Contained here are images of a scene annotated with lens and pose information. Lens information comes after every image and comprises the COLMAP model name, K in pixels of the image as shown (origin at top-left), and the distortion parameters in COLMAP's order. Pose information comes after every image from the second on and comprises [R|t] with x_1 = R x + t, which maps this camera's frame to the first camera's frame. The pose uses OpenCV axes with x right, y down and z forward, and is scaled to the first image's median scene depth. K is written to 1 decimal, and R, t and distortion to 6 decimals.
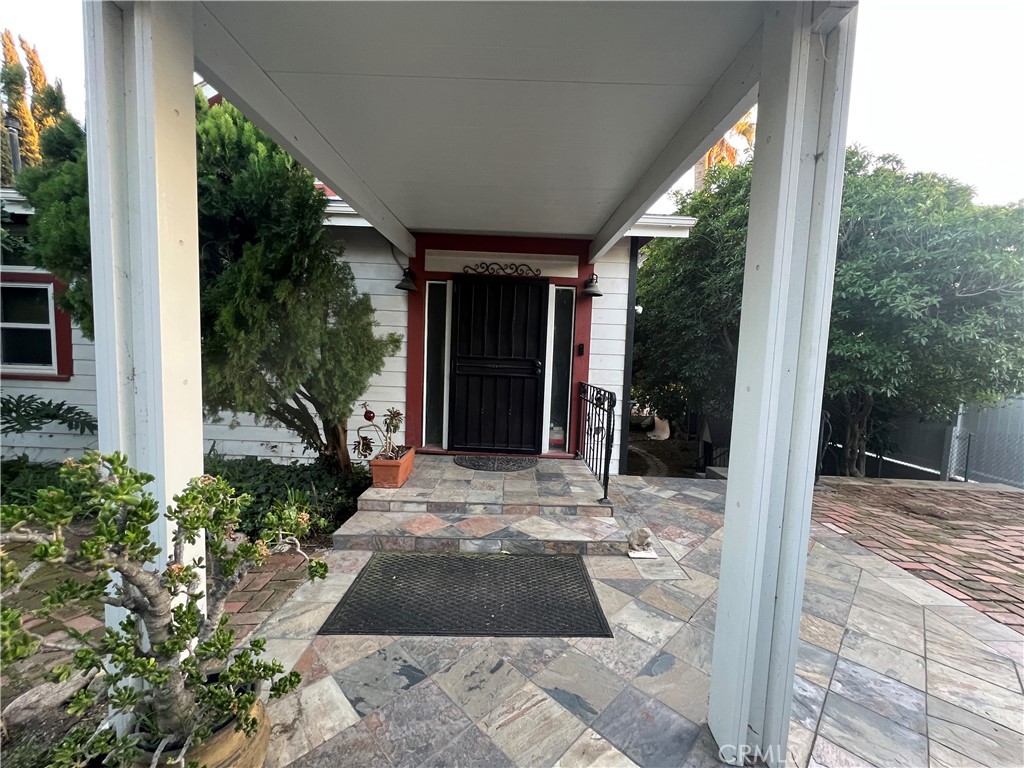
lens RADIAL K [[416.5, 0, 510.0], [0, 416.5, 383.2], [0, 0, 1]] dist [0.004268, 0.000121]
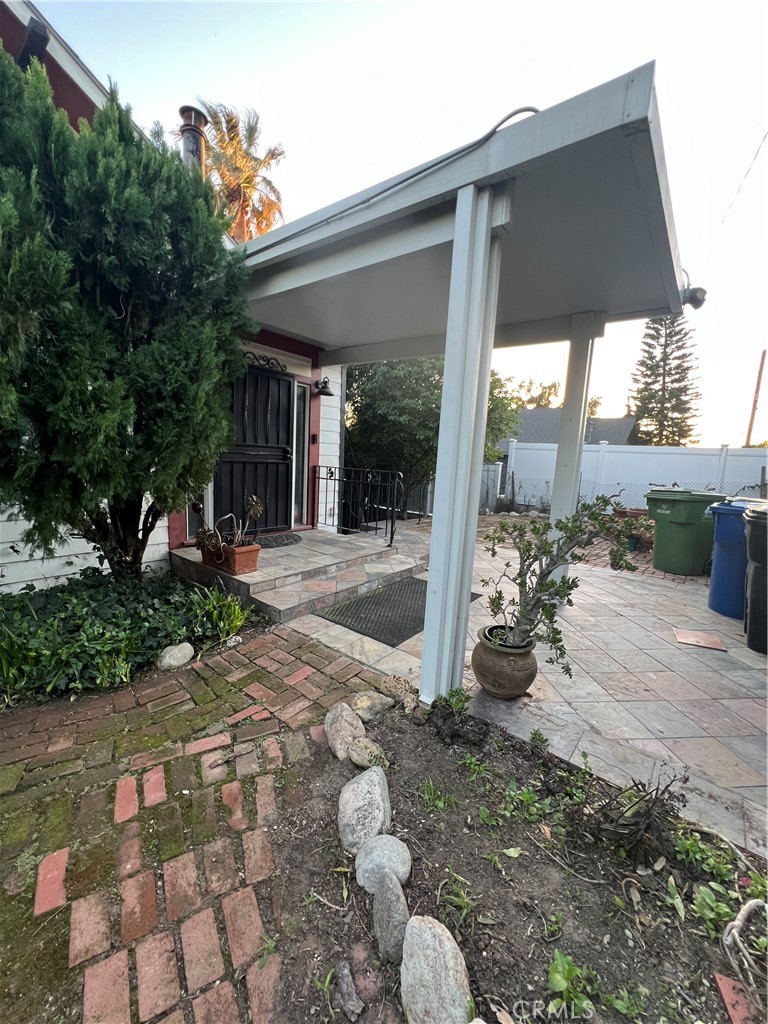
lens RADIAL K [[416.5, 0, 379.1], [0, 416.5, 513.1], [0, 0, 1]] dist [0.004268, 0.000121]
pose [[0.629479, -0.114306, 0.768564, -0.680240], [0.026773, 0.991724, 0.125568, -0.013979], [-0.776556, -0.058466, 0.627330, 0.080175]]
